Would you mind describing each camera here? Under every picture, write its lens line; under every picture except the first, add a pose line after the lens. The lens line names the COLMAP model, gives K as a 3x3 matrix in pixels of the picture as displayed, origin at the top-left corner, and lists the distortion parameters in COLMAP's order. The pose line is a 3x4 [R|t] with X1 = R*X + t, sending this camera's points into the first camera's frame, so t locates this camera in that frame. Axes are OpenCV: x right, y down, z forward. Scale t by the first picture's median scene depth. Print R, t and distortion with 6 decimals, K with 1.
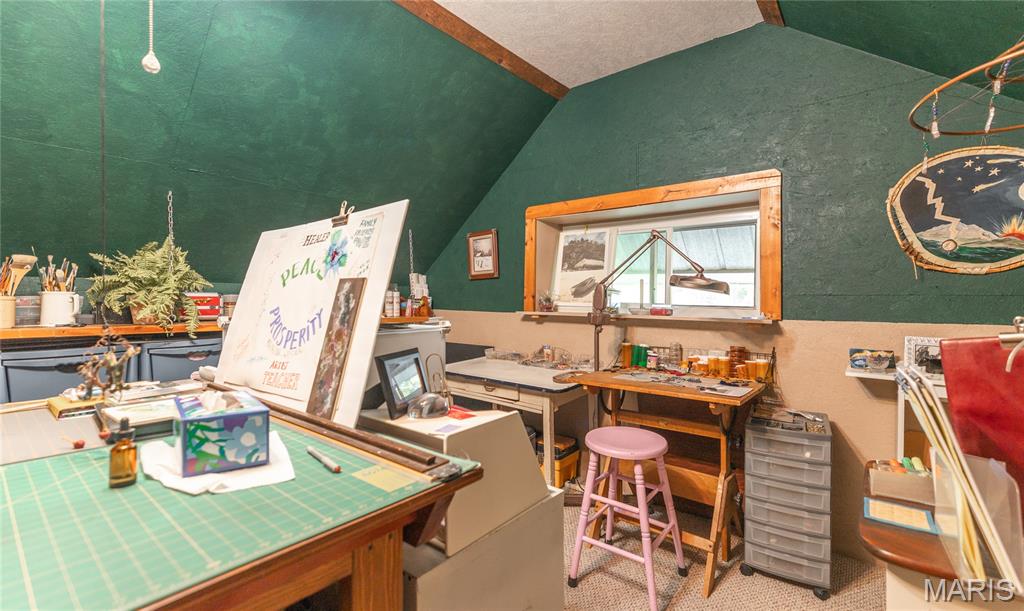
lens RADIAL K [[444.2, 0, 511.7], [0, 444.2, 300.2], [0, 0, 1]] dist [-0.000601, 0.000455]
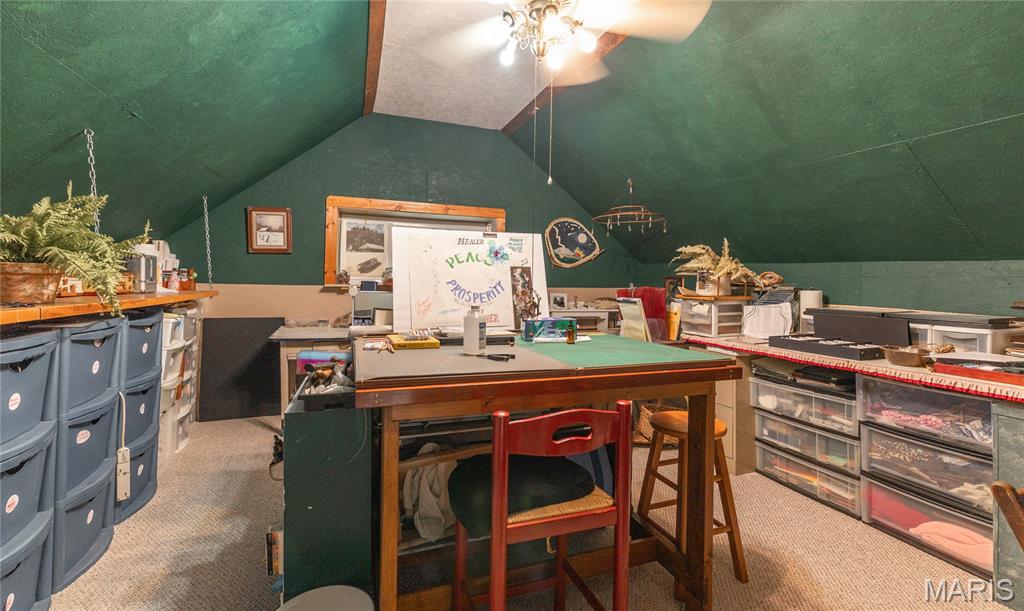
lens RADIAL K [[444.2, 0, 508.8], [0, 444.2, 281.1], [0, 0, 1]] dist [-0.000601, 0.000455]
pose [[0.519168, 0.000759, 0.854672, -0.730828], [-0.014448, 0.999864, 0.007889, 0.001122], [-0.854550, -0.016444, 0.519109, -0.022336]]
